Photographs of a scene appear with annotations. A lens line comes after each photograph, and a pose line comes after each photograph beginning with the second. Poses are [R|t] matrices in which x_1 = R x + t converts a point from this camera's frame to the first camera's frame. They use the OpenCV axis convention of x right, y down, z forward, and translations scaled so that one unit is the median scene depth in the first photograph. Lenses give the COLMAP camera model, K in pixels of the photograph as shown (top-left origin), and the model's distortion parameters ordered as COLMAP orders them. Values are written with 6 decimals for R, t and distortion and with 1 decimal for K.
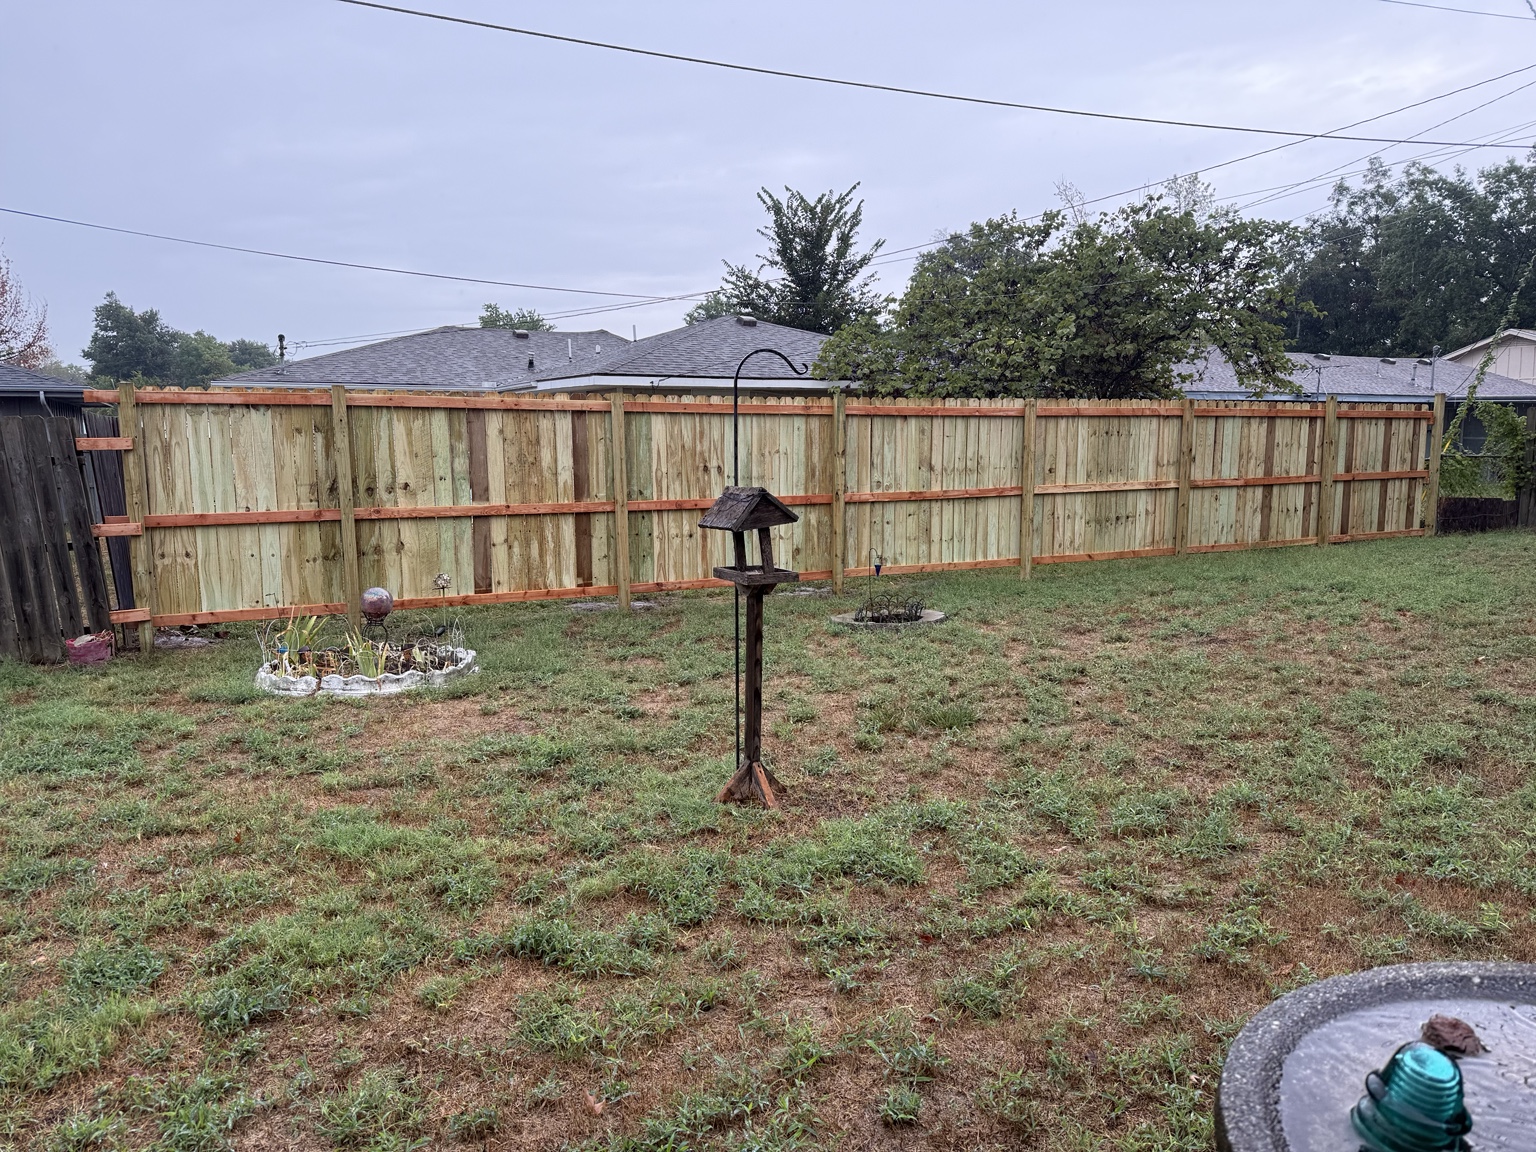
lens RADIAL K [[1083.8, 0, 758.5], [0, 1083.8, 582.0], [0, 0, 1]] dist [0.073454, -0.091493]
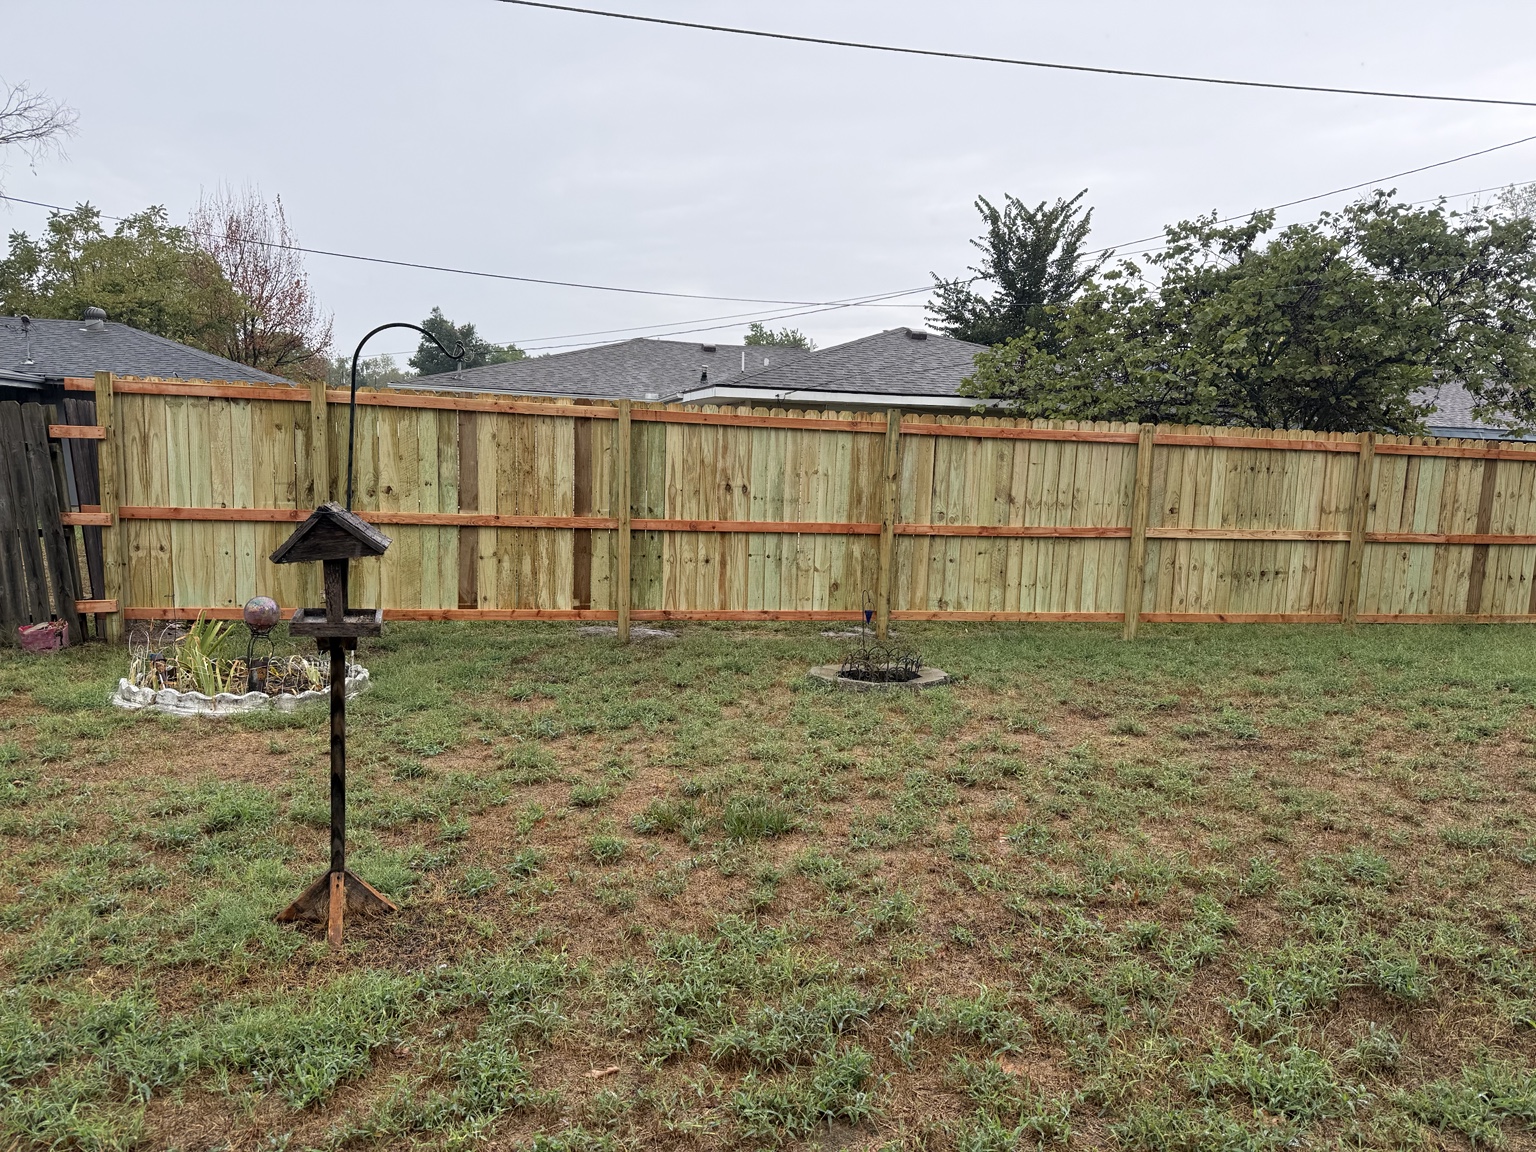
lens RADIAL K [[1083.8, 0, 767.6], [0, 1083.8, 584.9], [0, 0, 1]] dist [0.073454, -0.091493]
pose [[0.970563, 0.069704, -0.230542, 0.184103], [-0.073237, 0.997291, -0.006792, -0.019778], [0.229444, 0.023477, 0.973039, 0.133107]]
